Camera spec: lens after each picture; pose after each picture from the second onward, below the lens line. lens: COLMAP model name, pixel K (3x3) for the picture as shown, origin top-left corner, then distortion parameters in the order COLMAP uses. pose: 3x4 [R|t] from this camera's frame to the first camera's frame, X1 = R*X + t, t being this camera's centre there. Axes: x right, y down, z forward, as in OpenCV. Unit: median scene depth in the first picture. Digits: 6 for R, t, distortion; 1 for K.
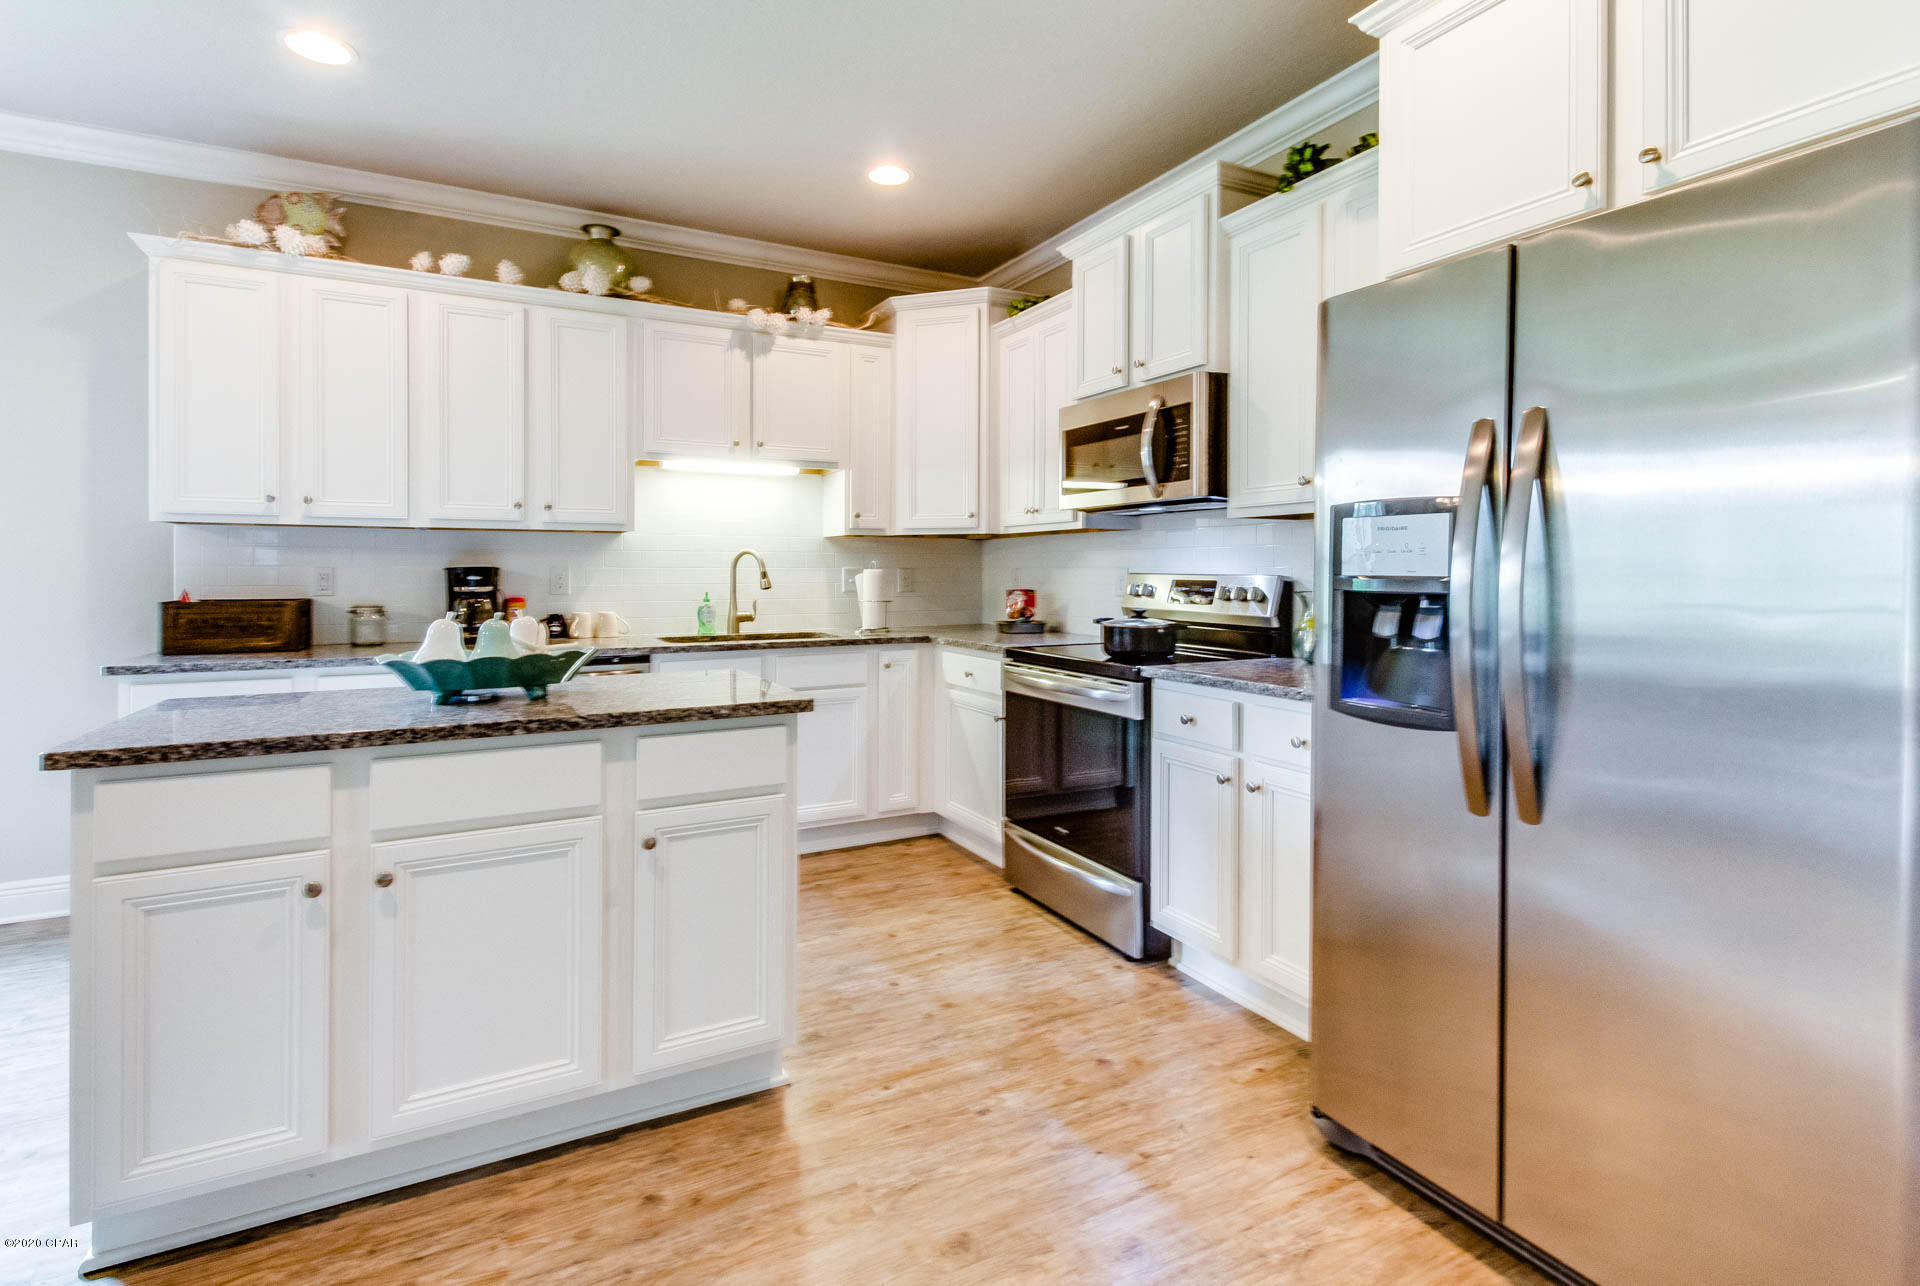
lens RADIAL K [[884.2, 0, 916.5], [0, 884.2, 567.9], [0, 0, 1]] dist [0.000004, -0.000217]
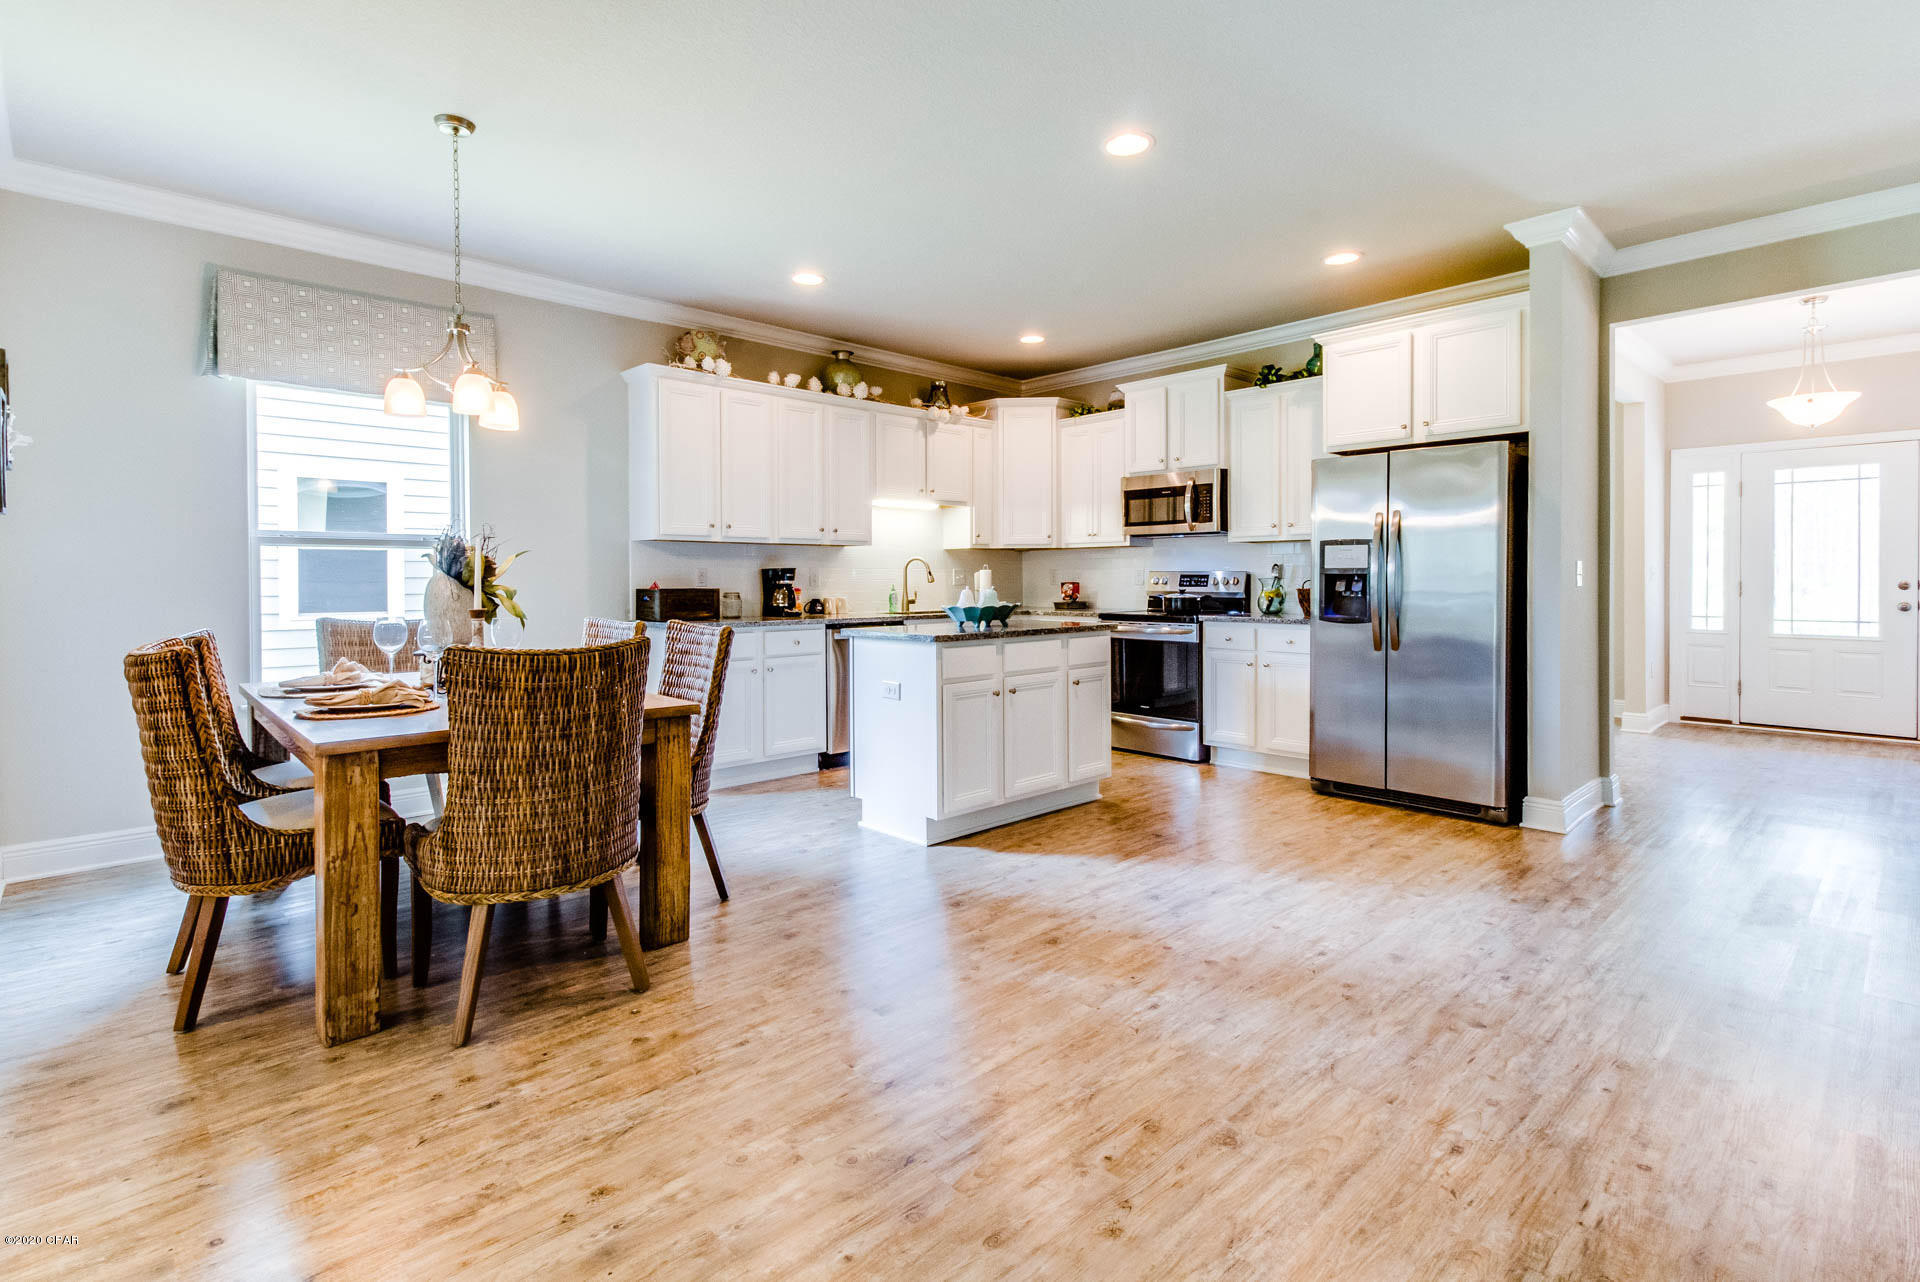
lens RADIAL K [[882.2, 0, 964.0], [0, 882.2, 581.6], [0, 0, 1]] dist [-0.001288, -0.000424]
pose [[0.956483, -0.006752, 0.291710, -0.695080], [0.004726, 0.999960, 0.007650, 0.012783], [-0.291750, -0.005938, 0.956476, -0.631404]]
